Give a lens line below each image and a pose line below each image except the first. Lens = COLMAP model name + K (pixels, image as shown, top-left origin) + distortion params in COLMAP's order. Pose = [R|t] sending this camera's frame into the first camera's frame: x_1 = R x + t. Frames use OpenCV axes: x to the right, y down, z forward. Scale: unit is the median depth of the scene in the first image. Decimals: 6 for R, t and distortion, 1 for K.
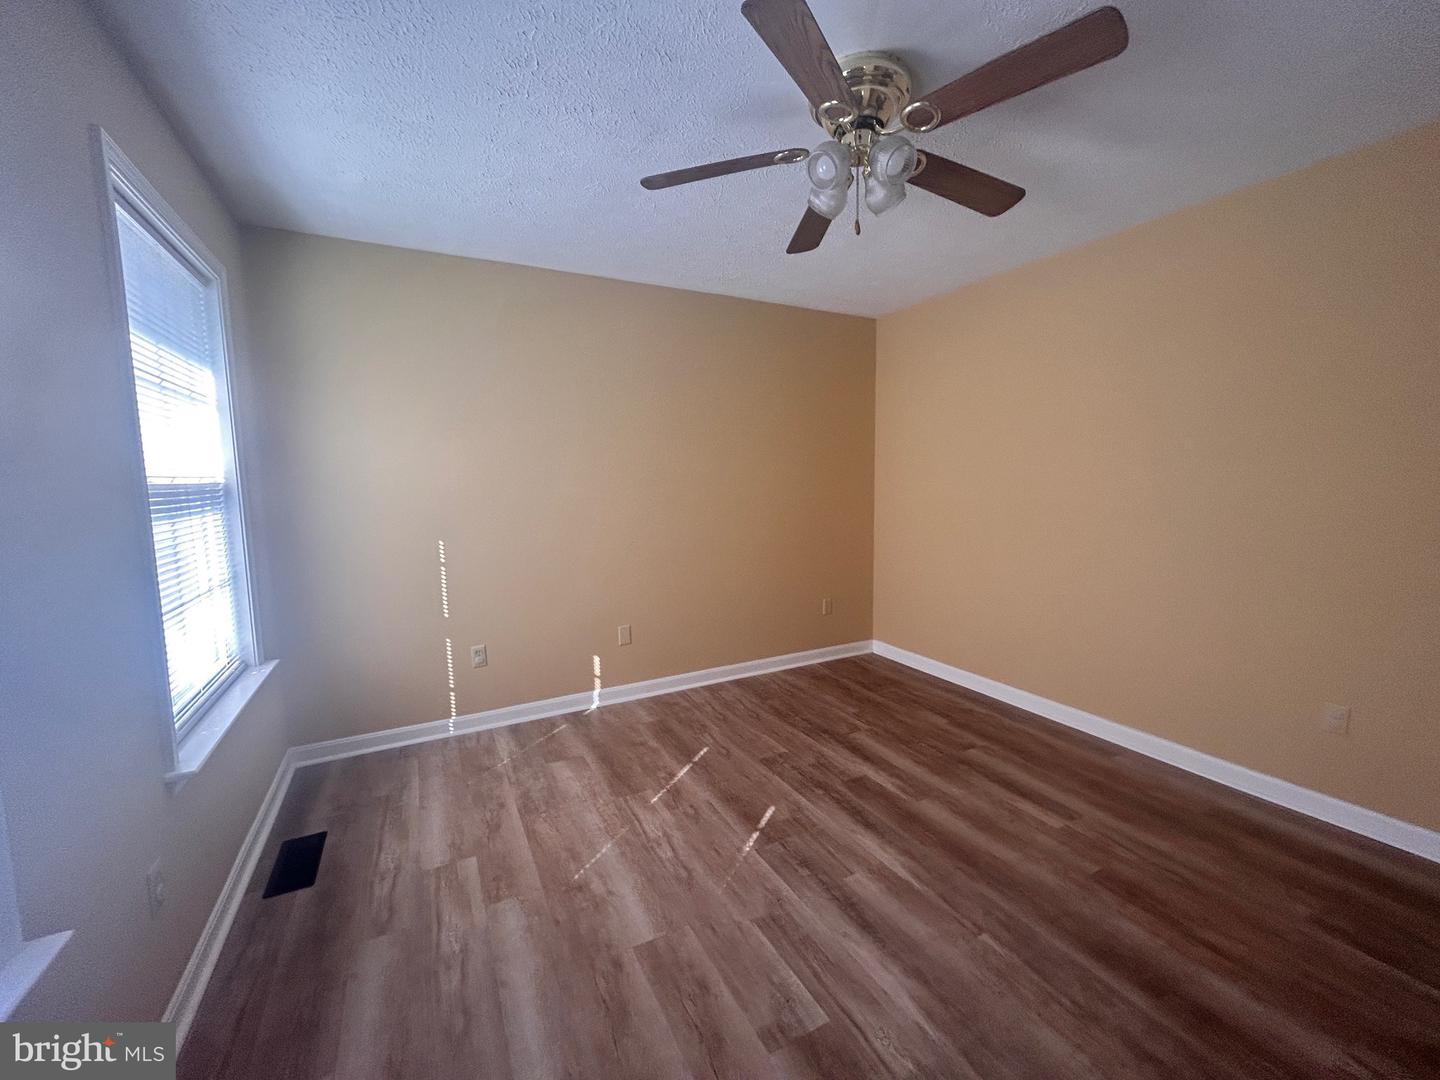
lens RADIAL K [[586.3, 0, 720.8], [0, 586.3, 531.4], [0, 0, 1]] dist [-0.001255, -0.000094]
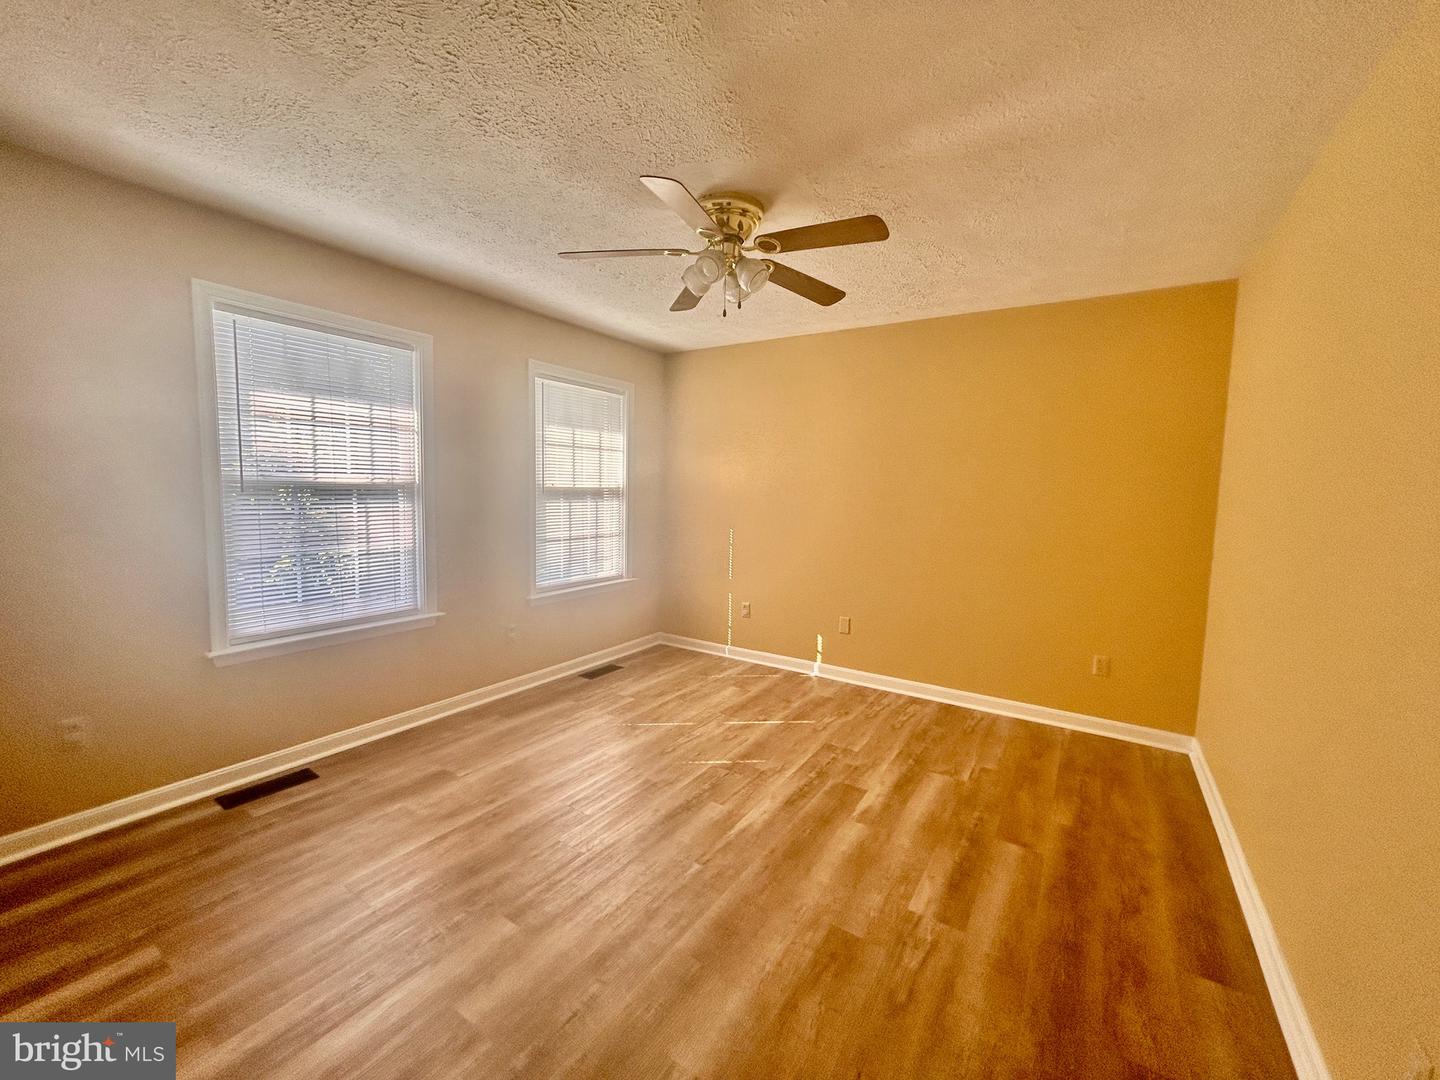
lens RADIAL K [[586.3, 0, 720.8], [0, 586.3, 531.4], [0, 0, 1]] dist [-0.001255, -0.000094]
pose [[0.489950, 0.094786, -0.866582, 0.902472], [-0.113300, 0.992563, 0.044508, -0.045432], [0.864357, 0.076377, 0.497045, 0.224316]]
